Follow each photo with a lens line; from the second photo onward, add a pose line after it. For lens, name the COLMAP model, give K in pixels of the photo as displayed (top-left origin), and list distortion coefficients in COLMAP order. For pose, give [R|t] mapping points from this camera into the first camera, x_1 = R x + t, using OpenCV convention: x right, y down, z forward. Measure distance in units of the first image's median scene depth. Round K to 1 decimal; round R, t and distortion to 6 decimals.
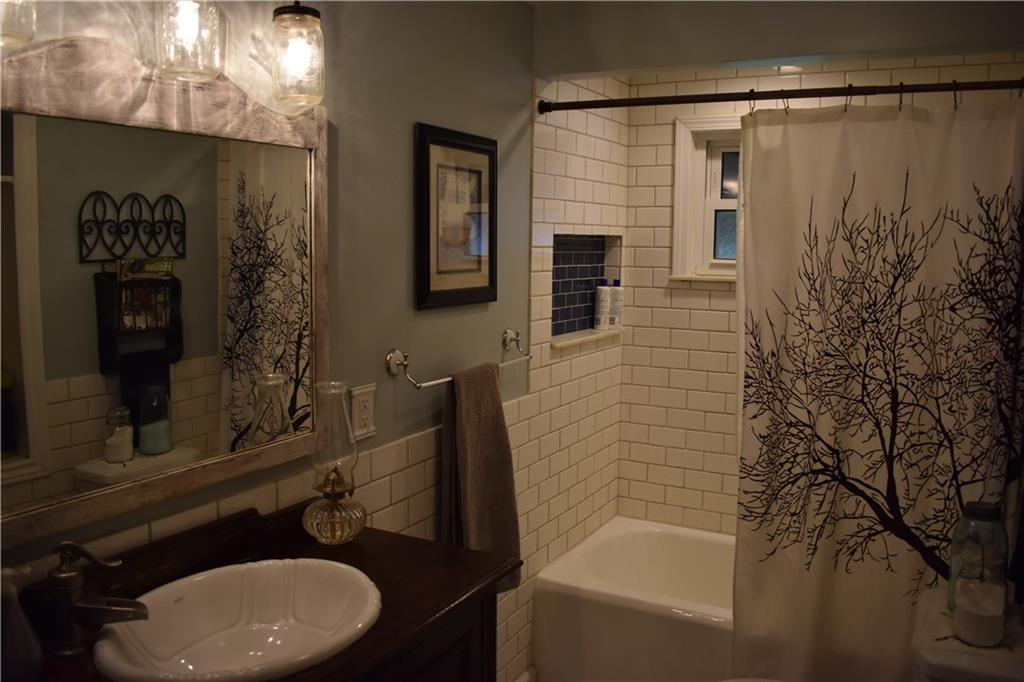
lens RADIAL K [[861.2, 0, 516.5], [0, 861.2, 333.8], [0, 0, 1]] dist [-0.084466, -0.000112]
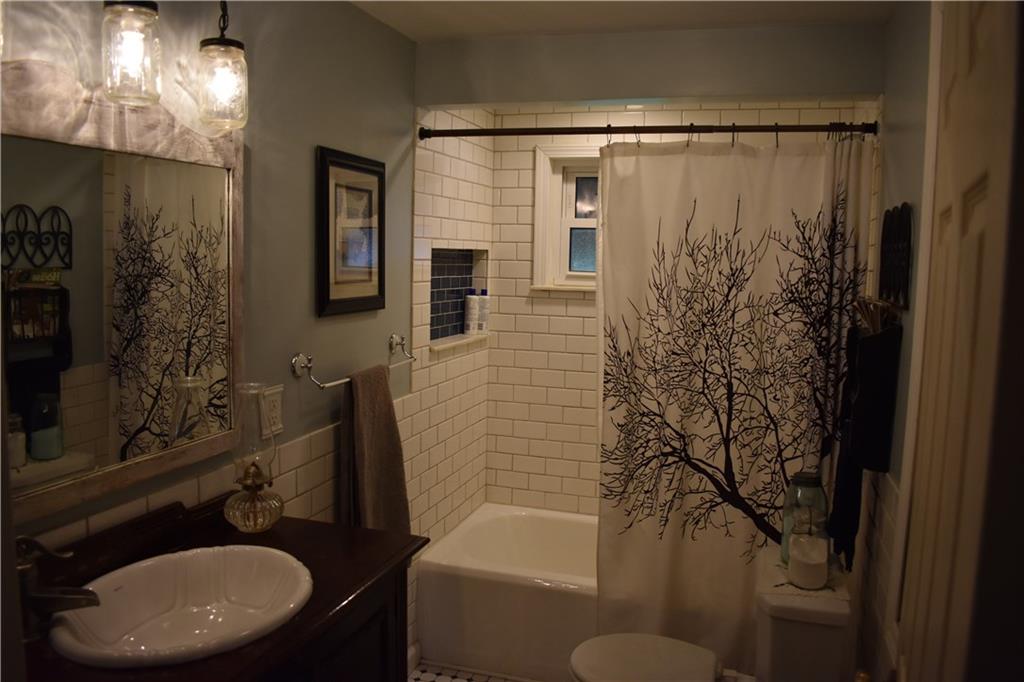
lens RADIAL K [[808.6, 0, 518.2], [0, 808.6, 335.2], [0, 0, 1]] dist [-0.094516, 0.015732]
pose [[0.981735, -0.008868, 0.190045, -0.054850], [0.010186, 0.999930, -0.005963, 0.003663], [-0.189979, 0.007790, 0.981757, -0.045258]]
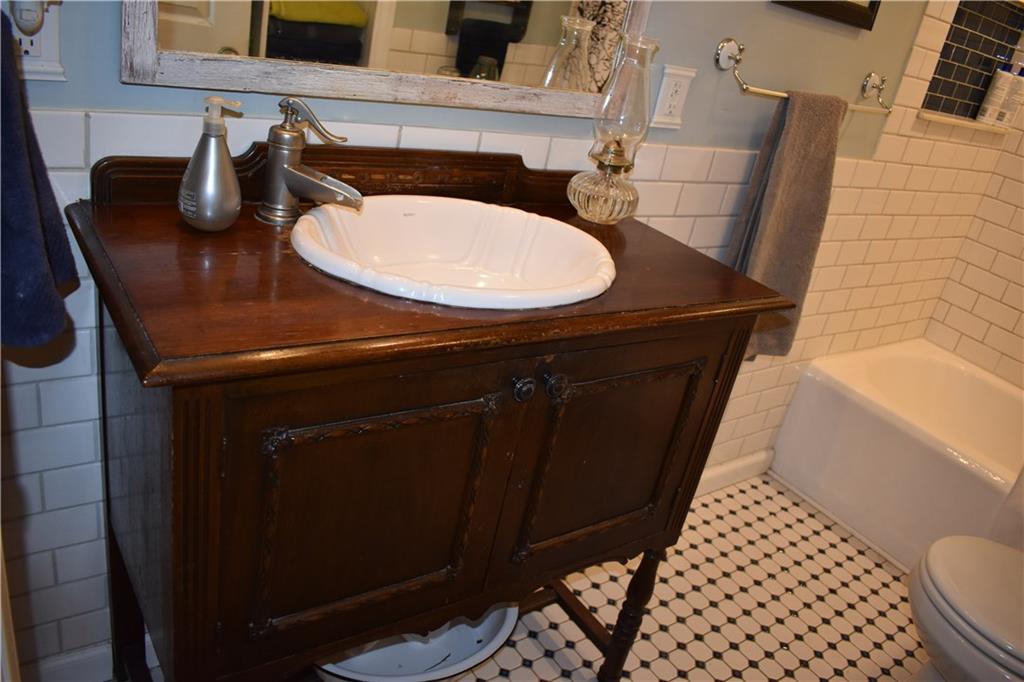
lens RADIAL K [[808.6, 0, 515.4], [0, 808.6, 342.8], [0, 0, 1]] dist [-0.094516, 0.015732]
pose [[0.883429, 0.334344, -0.328278, 0.022958], [-0.233255, 0.921429, 0.310741, 0.088752], [0.406380, -0.197945, 0.892005, 0.144451]]
